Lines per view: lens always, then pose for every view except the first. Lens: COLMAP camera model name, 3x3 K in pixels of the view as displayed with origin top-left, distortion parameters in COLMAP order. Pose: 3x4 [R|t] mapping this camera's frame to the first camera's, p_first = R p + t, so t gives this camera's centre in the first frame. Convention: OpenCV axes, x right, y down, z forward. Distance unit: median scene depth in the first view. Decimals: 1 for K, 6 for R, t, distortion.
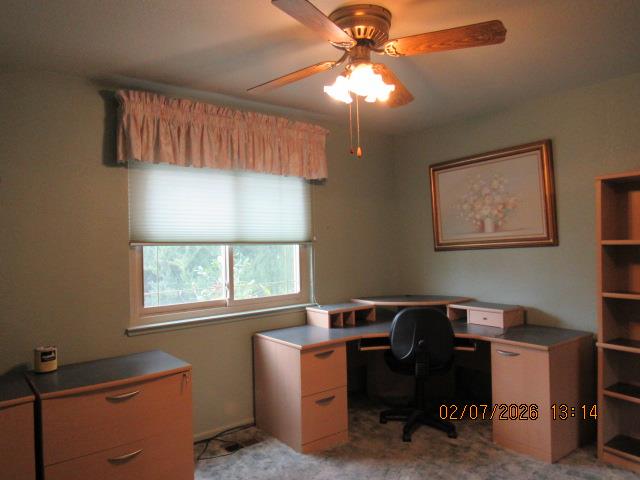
lens RADIAL K [[457.3, 0, 313.3], [0, 457.3, 242.9], [0, 0, 1]] dist [-0.028006, 0.007679]
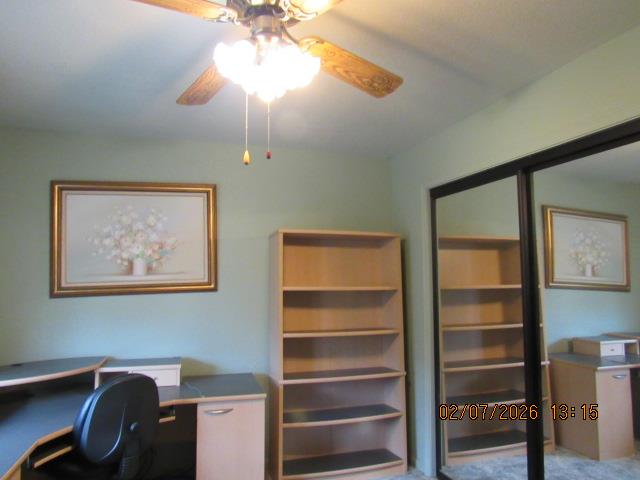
lens RADIAL K [[457.3, 0, 316.2], [0, 457.3, 237.6], [0, 0, 1]] dist [-0.028006, 0.007679]
pose [[0.361120, 0.108592, 0.926175, -0.298817], [-0.007659, 0.993508, -0.113501, 0.001562], [-0.932488, 0.033894, 0.359607, 0.392329]]
